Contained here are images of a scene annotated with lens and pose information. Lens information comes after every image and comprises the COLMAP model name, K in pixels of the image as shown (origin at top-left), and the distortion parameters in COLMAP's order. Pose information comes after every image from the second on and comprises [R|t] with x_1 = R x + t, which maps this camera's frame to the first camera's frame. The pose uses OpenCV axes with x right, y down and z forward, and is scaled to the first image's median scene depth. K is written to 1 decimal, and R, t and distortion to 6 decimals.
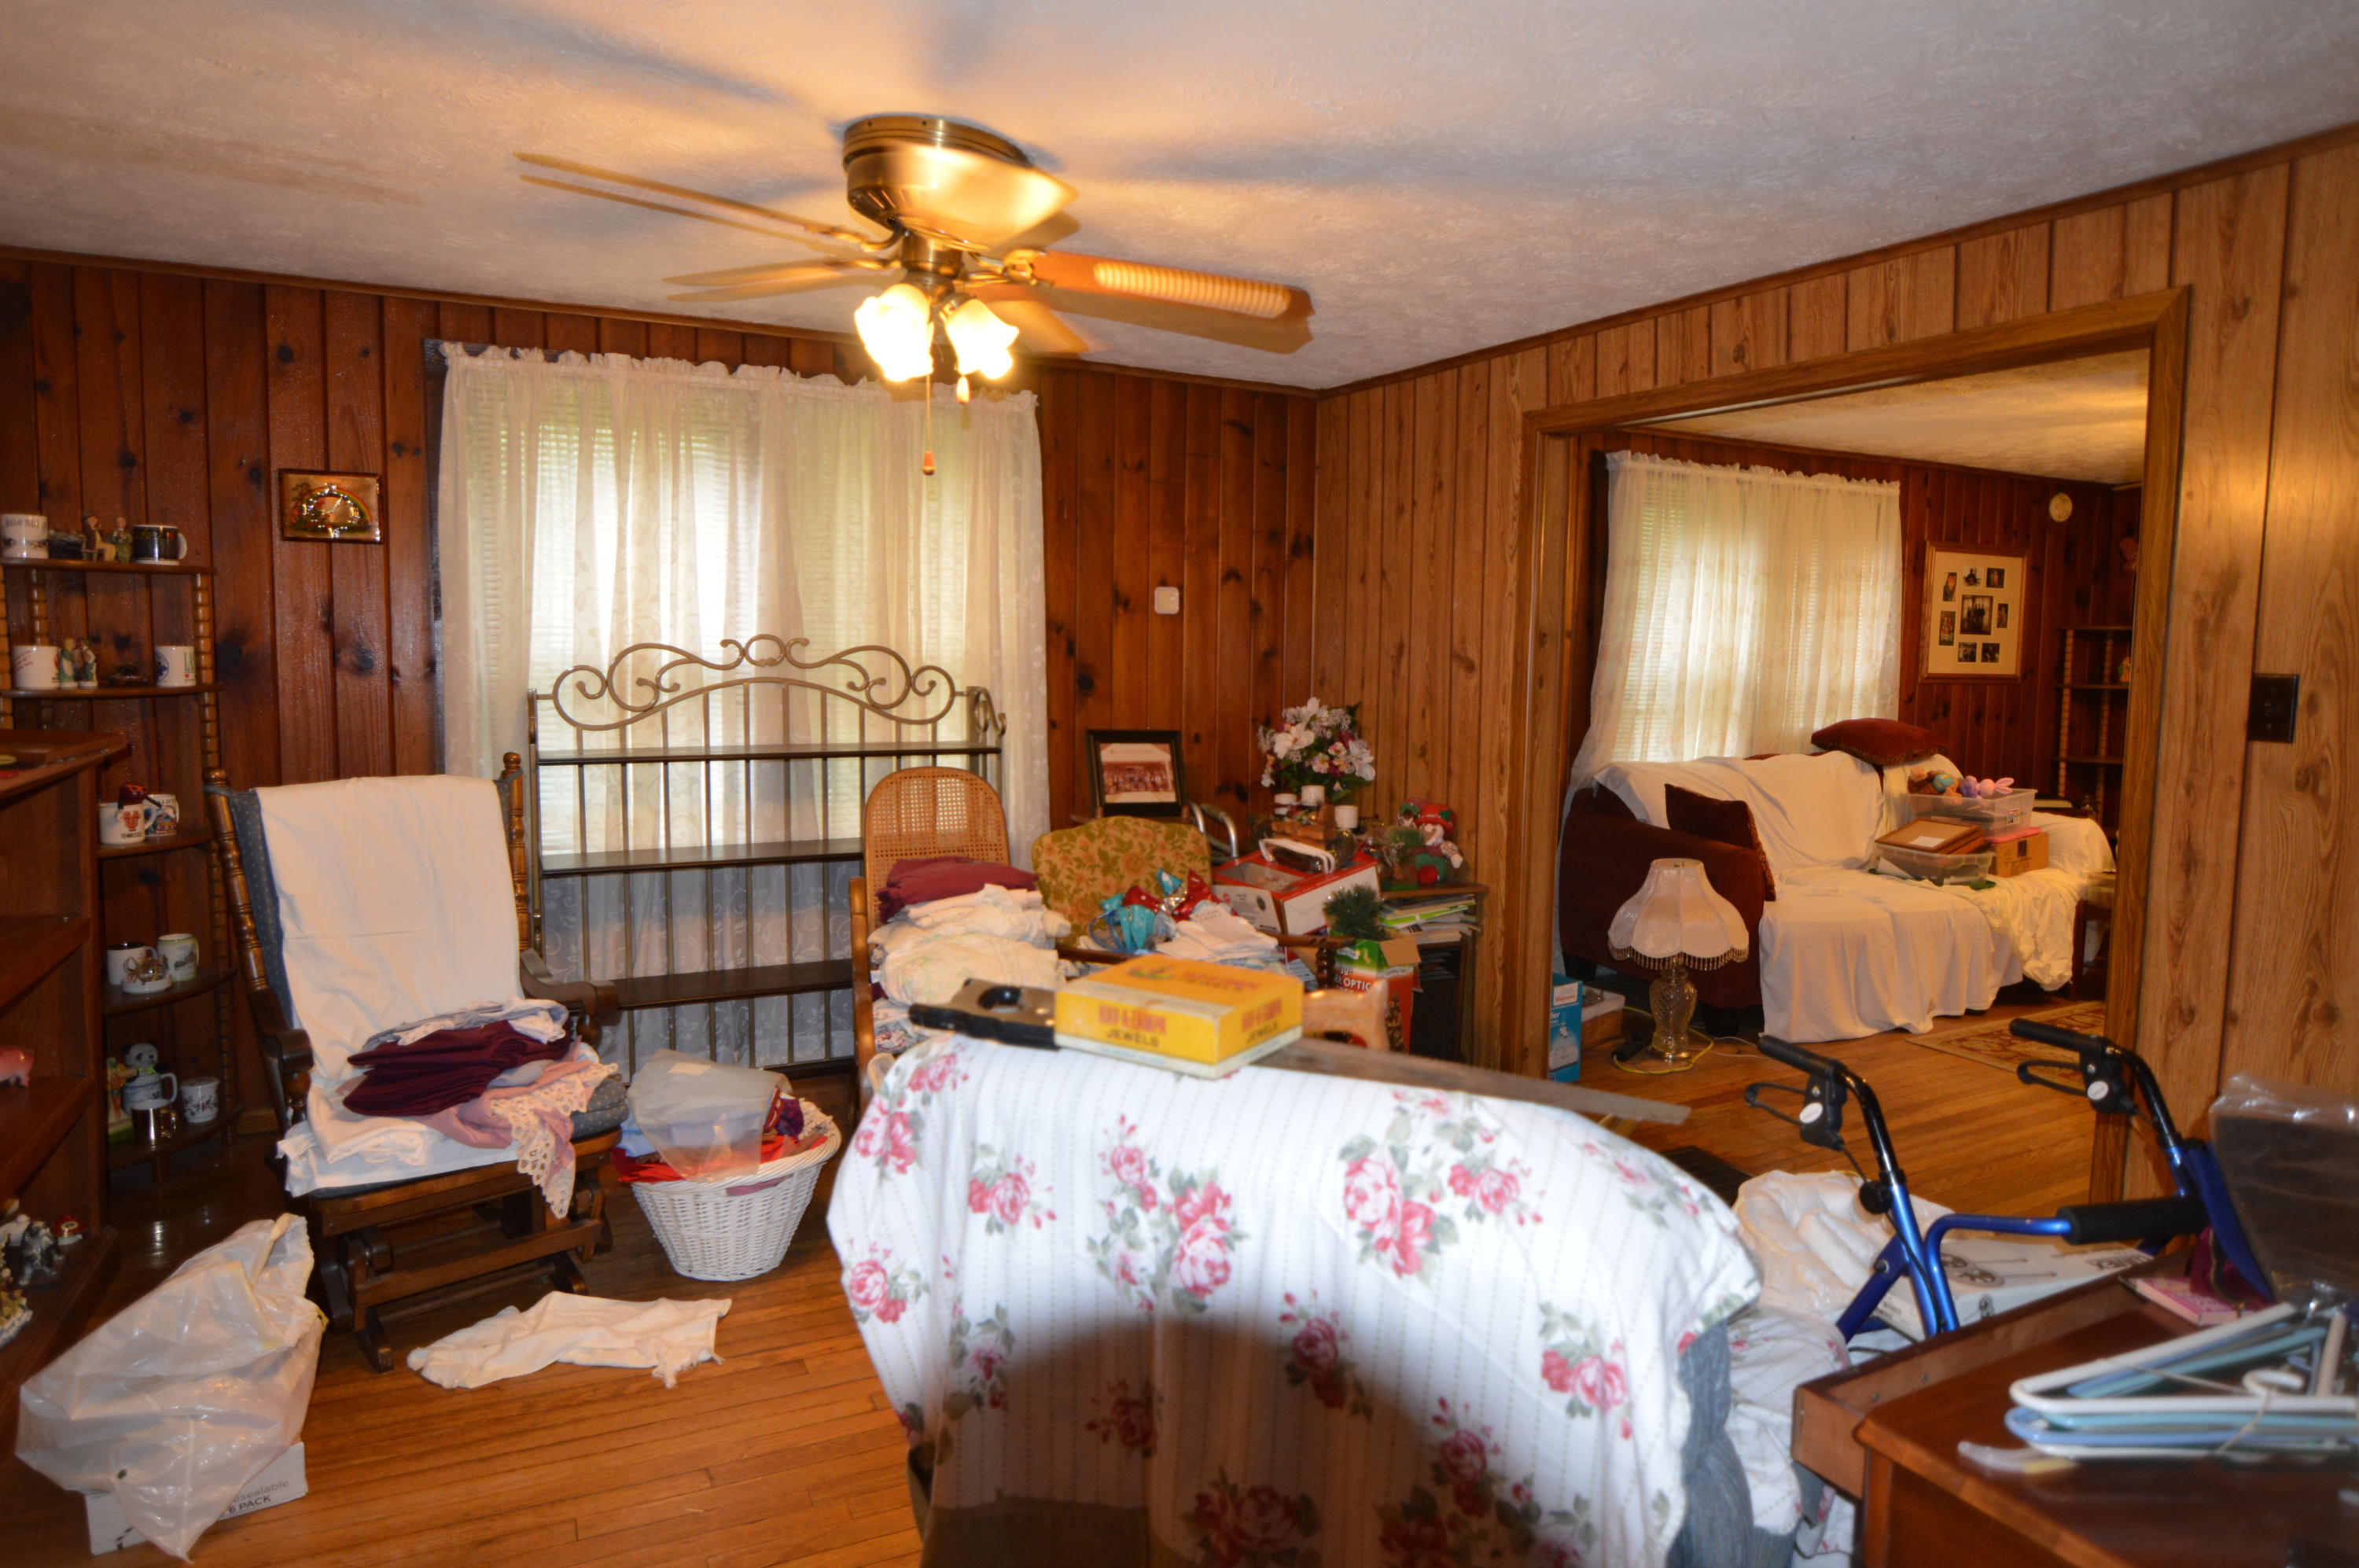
lens RADIAL K [[1358.5, 0, 1169.1], [0, 1358.5, 777.6], [0, 0, 1]] dist [-0.035005, 0.011820]
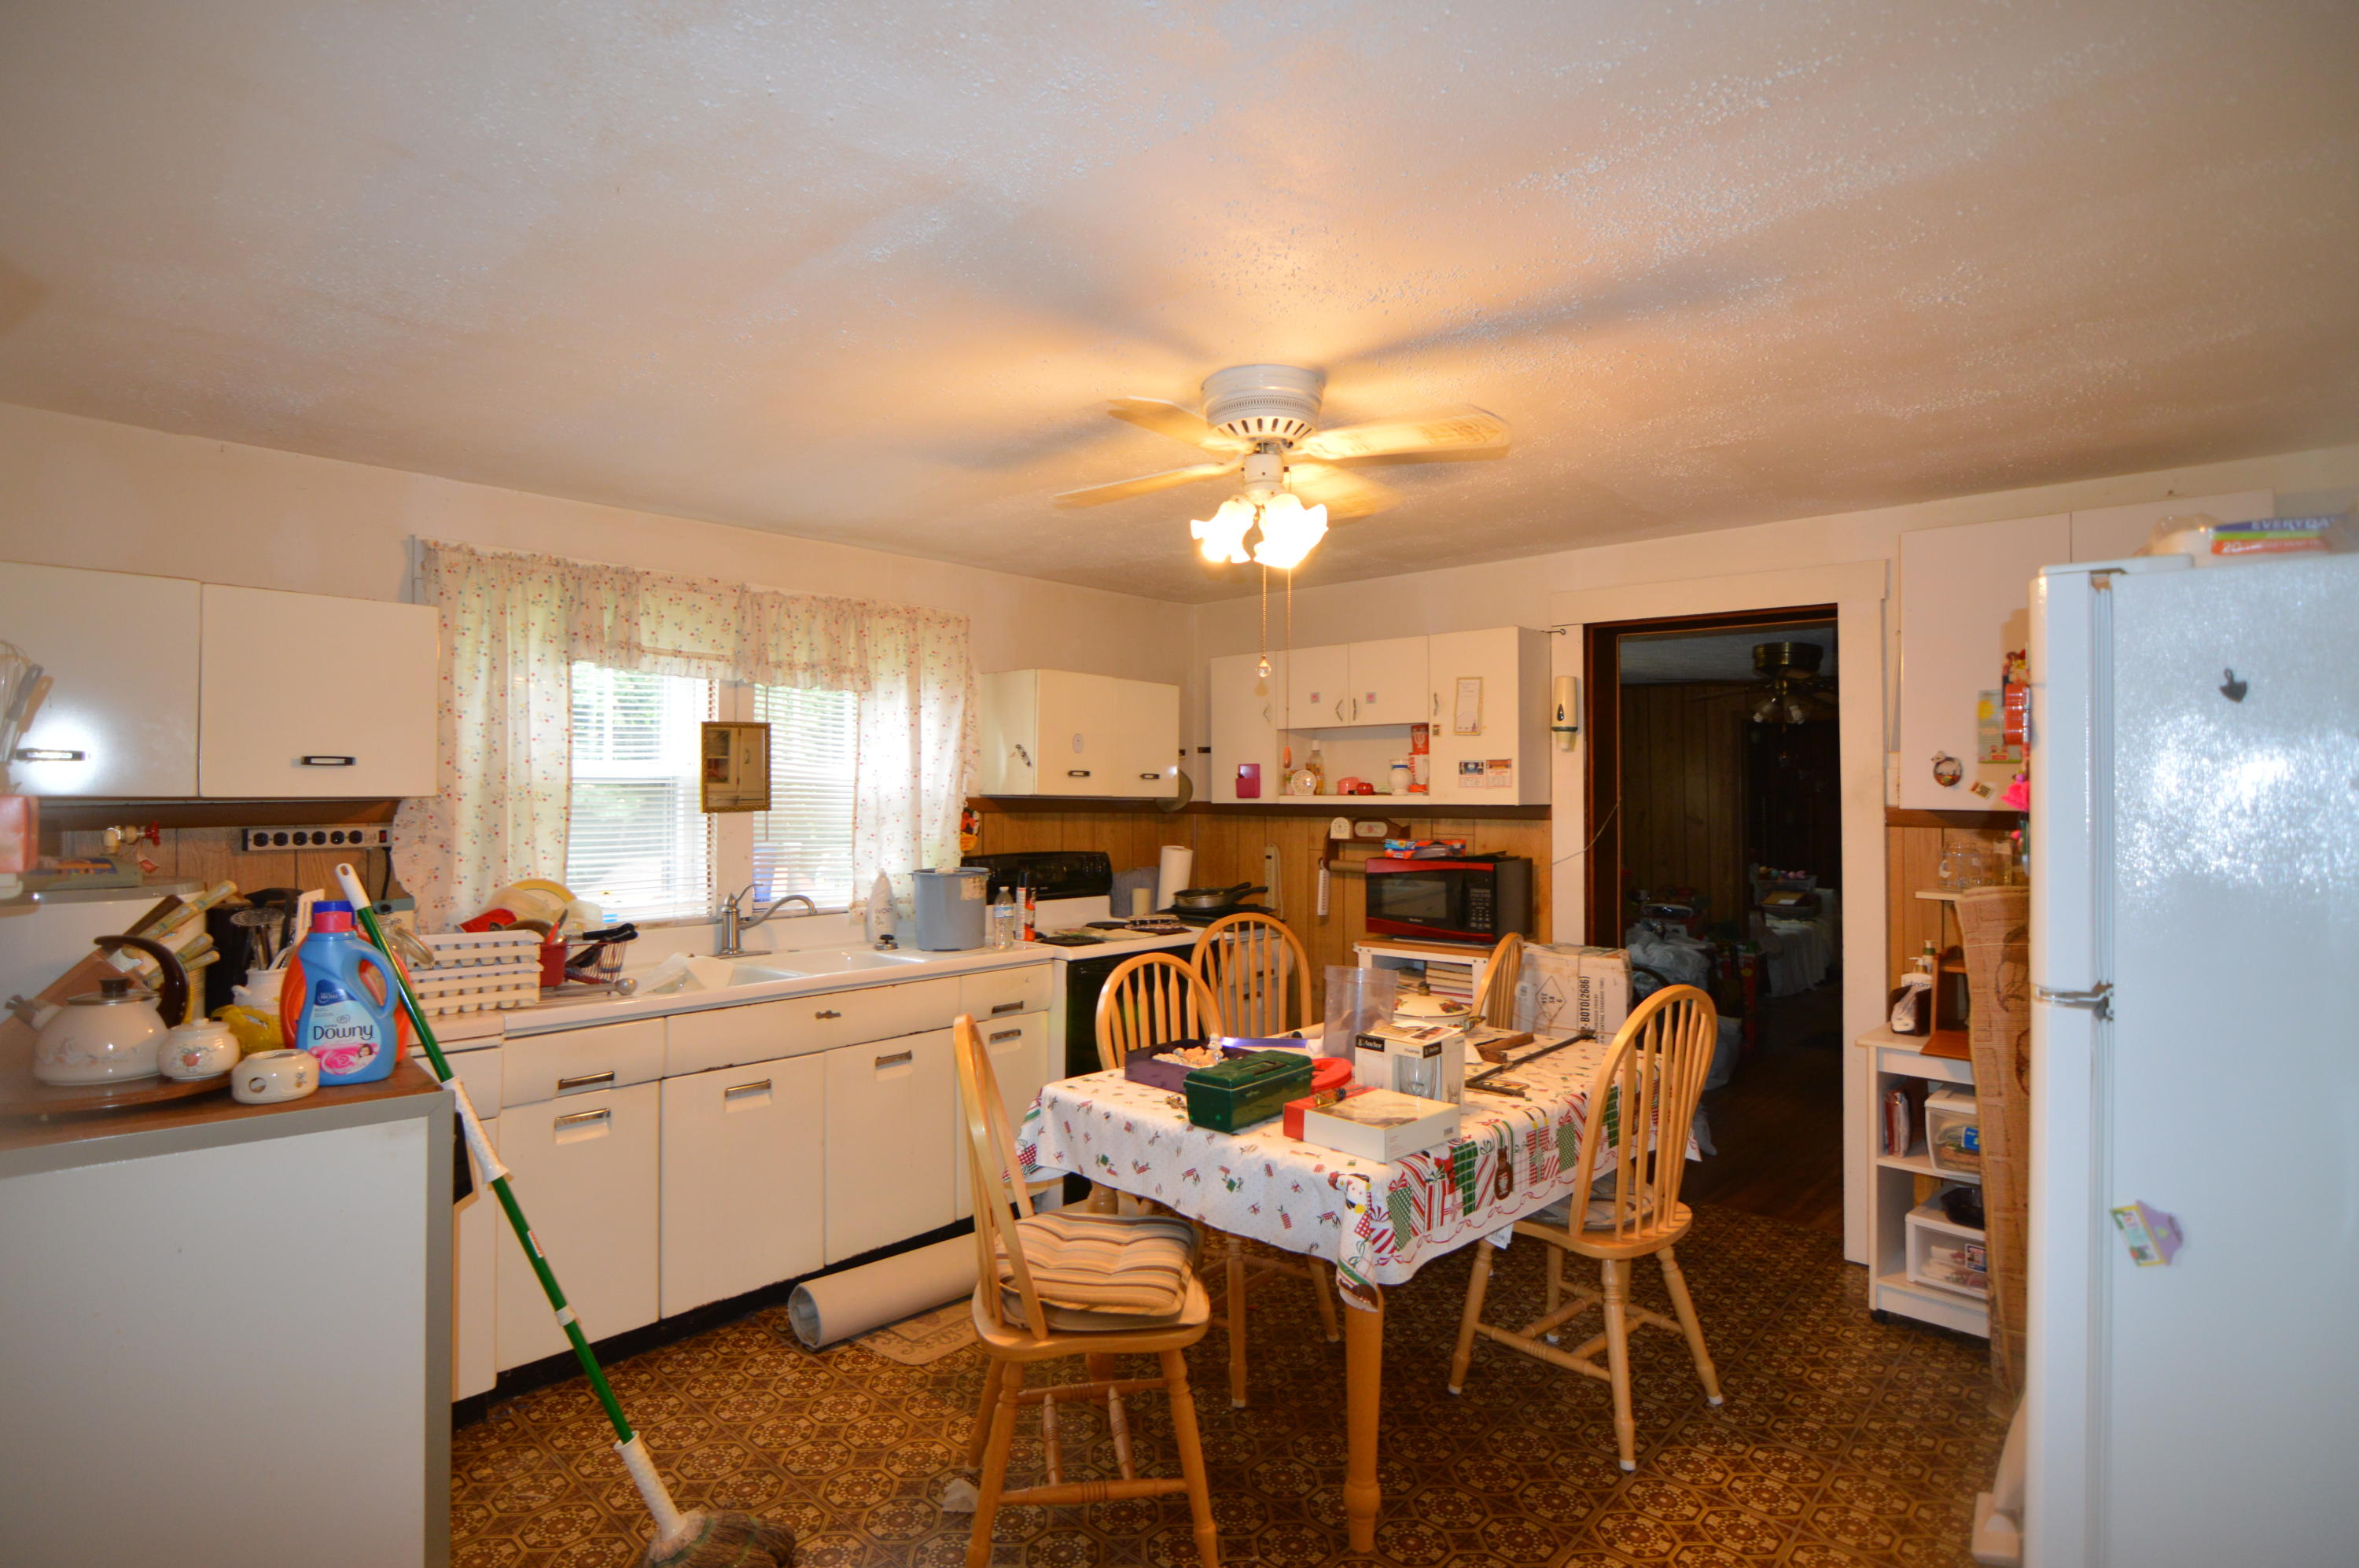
lens RADIAL K [[1169.2, 0, 1173.9], [0, 1169.2, 776.3], [0, 0, 1]] dist [-0.031134, 0.008387]
pose [[0.928682, 0.001034, 0.370875, -0.868538], [0.040853, 0.993626, -0.105068, 0.003868], [-0.368620, 0.112726, 0.922720, -0.287649]]
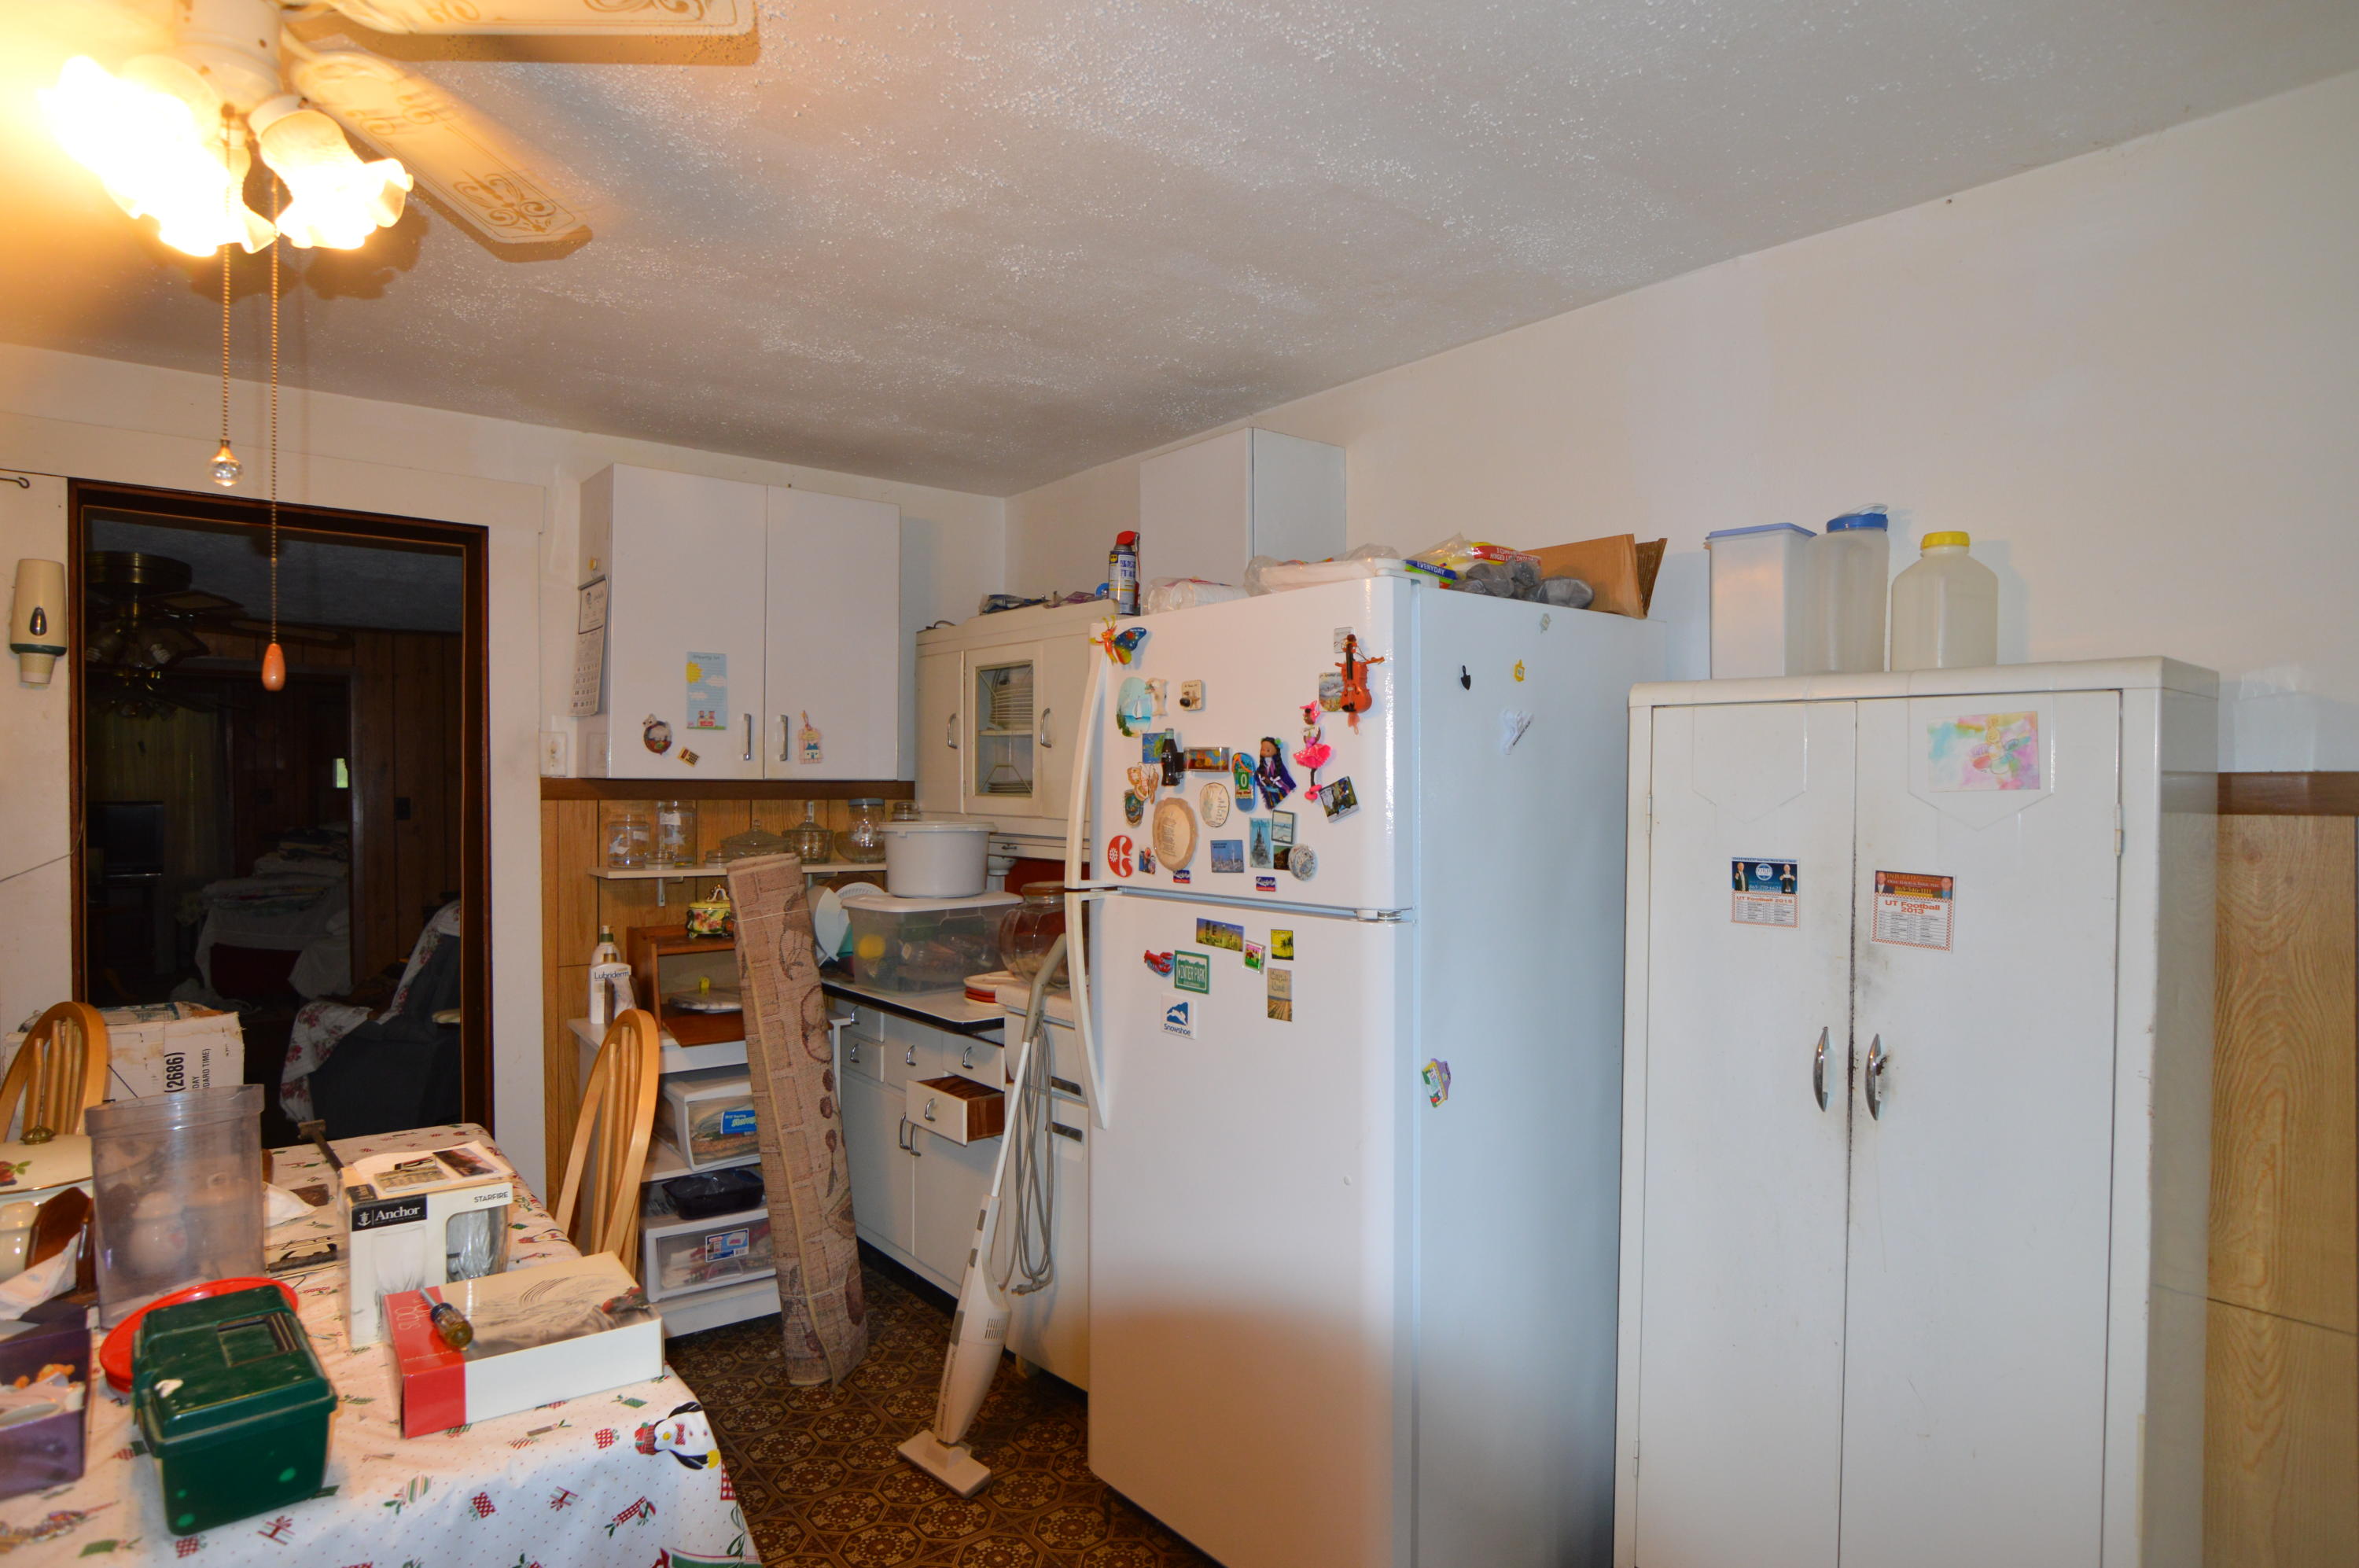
lens RADIAL K [[1301.7, 0, 1174.8], [0, 1301.7, 778.7], [0, 0, 1]] dist [-0.034902, 0.013351]
pose [[-0.228554, -0.010385, 0.973476, -0.921162], [0.095799, 0.994850, 0.033105, -0.018645], [-0.968806, 0.100824, -0.226382, -0.020833]]
